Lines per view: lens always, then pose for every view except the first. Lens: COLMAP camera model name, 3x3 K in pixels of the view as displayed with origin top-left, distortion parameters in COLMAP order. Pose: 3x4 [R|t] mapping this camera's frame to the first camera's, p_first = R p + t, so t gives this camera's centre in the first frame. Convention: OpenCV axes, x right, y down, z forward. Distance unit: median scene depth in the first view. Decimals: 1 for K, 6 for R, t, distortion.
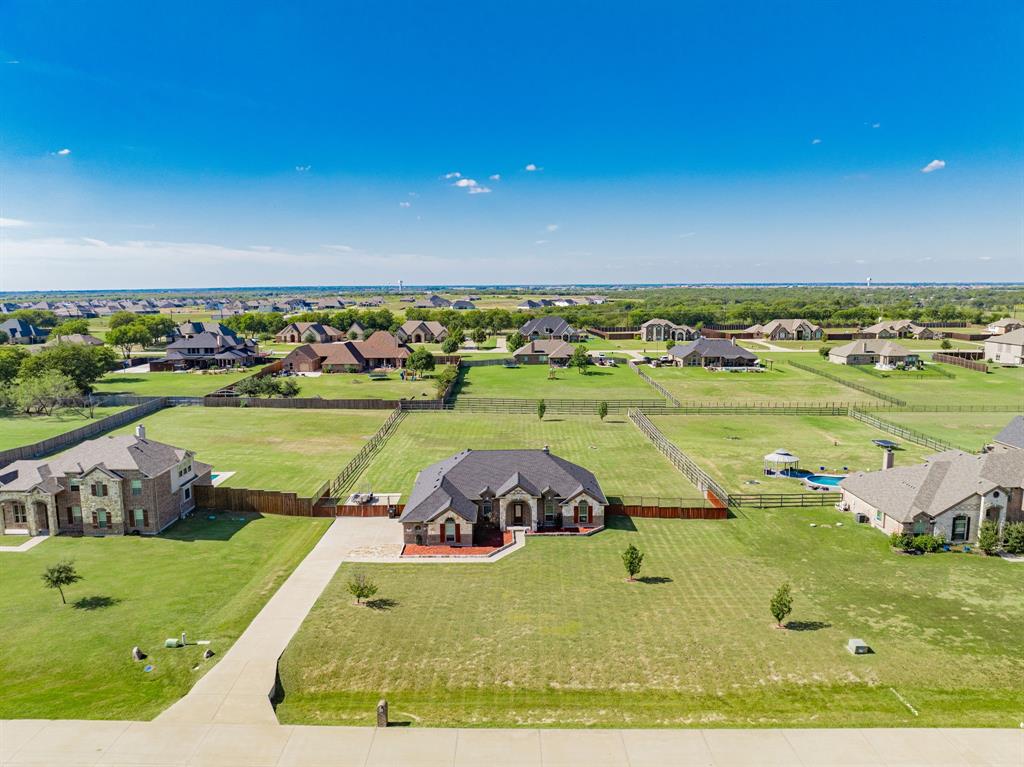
lens RADIAL K [[719.2, 0, 512.0], [0, 719.2, 383.5], [0, 0, 1]] dist [-0.034743, -0.006686]
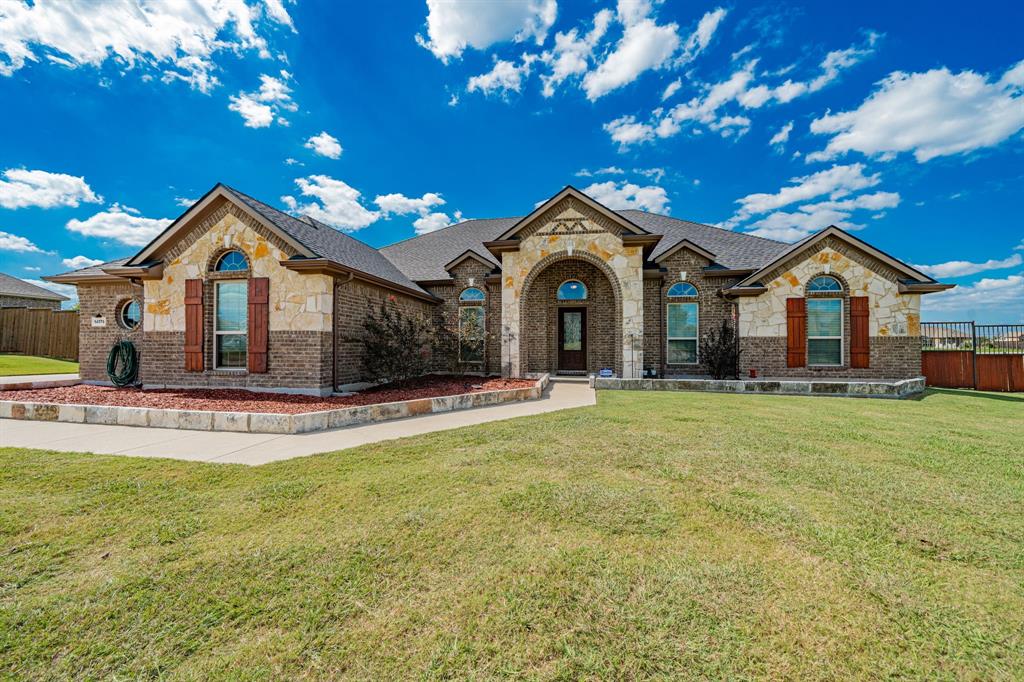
lens RADIAL K [[399.2, 0, 508.8], [0, 399.2, 343.6], [0, 0, 1]] dist [-0.001670, -0.000186]
pose [[0.981880, 0.009478, -0.189266, 0.015001], [-0.037383, 0.988810, -0.144421, 0.215847], [0.185780, 0.148879, 0.971247, 0.858813]]
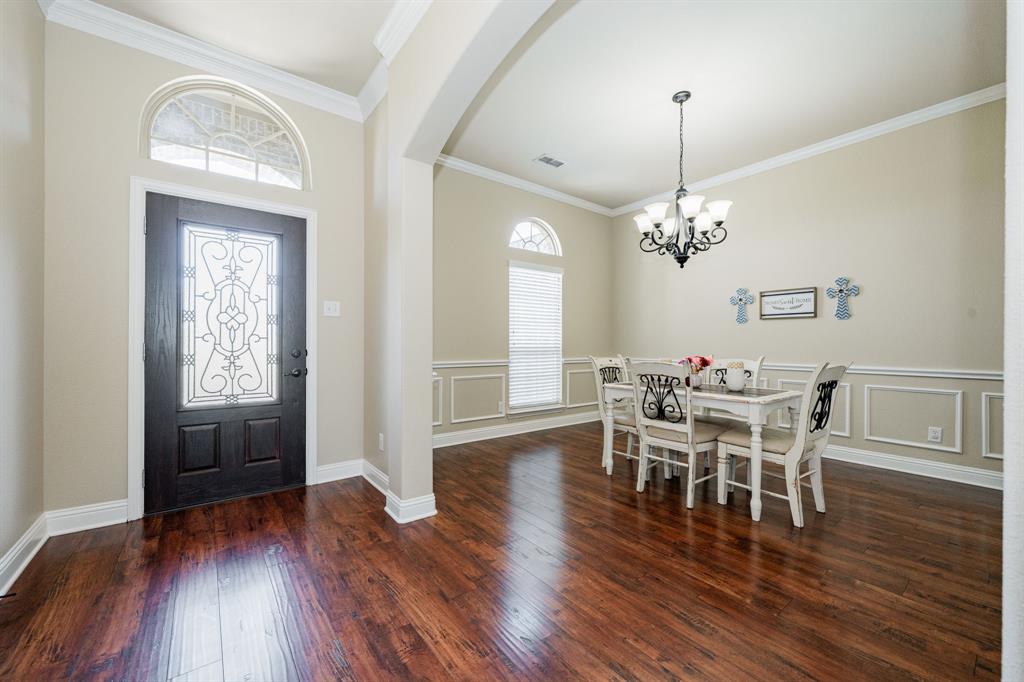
lens RADIAL K [[399.2, 0, 508.8], [0, 399.2, 343.6], [0, 0, 1]] dist [-0.001670, -0.000186]
pose [[0.795754, 0.008839, 0.605556, 0.007111], [0.076591, 0.990396, -0.115105, 0.192957], [-0.600757, 0.137975, 0.787435, 0.988360]]
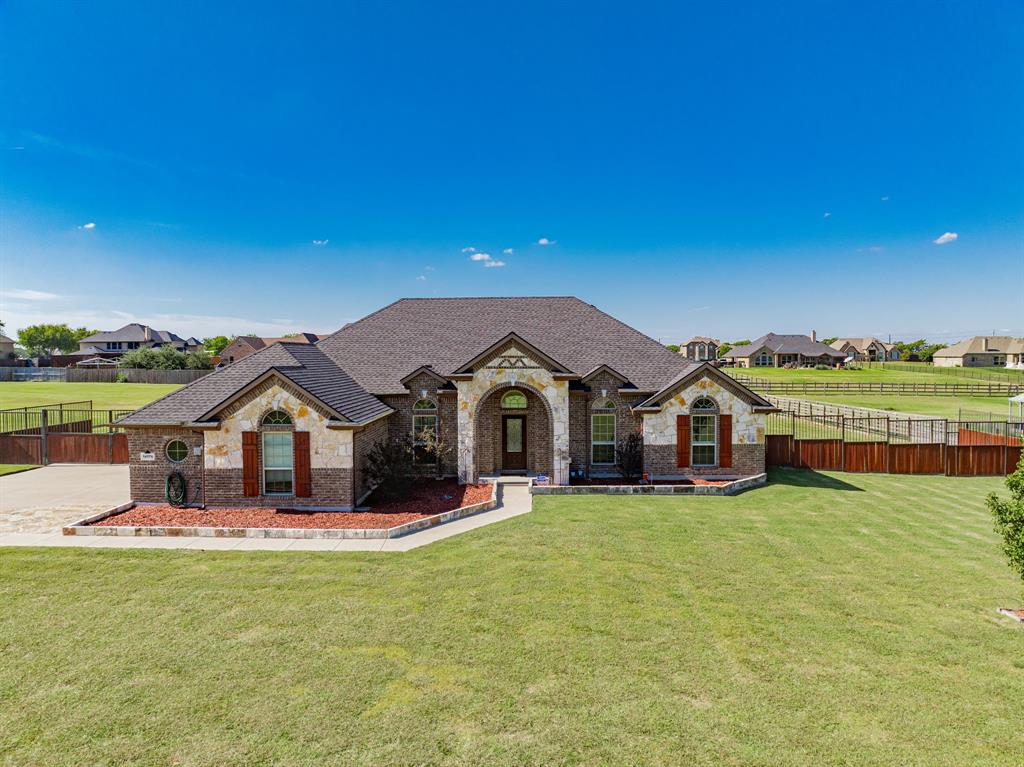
lens RADIAL K [[719.2, 0, 512.0], [0, 719.2, 383.5], [0, 0, 1]] dist [-0.034743, -0.006686]
pose [[0.999736, 0.003955, -0.022655, 0.016077], [-0.006196, 0.994999, -0.099696, 0.193908], [0.022147, 0.099810, 0.994760, 0.670931]]
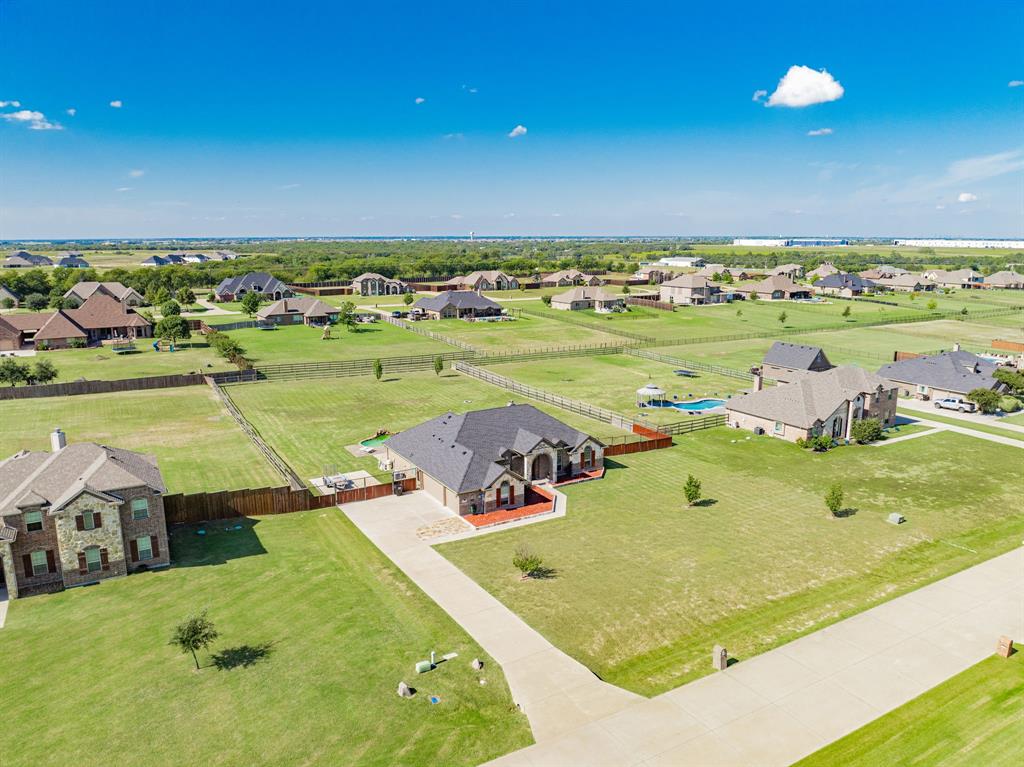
lens RADIAL K [[719.2, 0, 512.0], [0, 719.2, 383.5], [0, 0, 1]] dist [-0.034743, -0.006686]
pose [[0.864631, -0.094049, 0.493526, -0.517654], [0.062686, 0.994841, 0.079759, -0.020163], [-0.498482, -0.038025, 0.866066, 0.149363]]
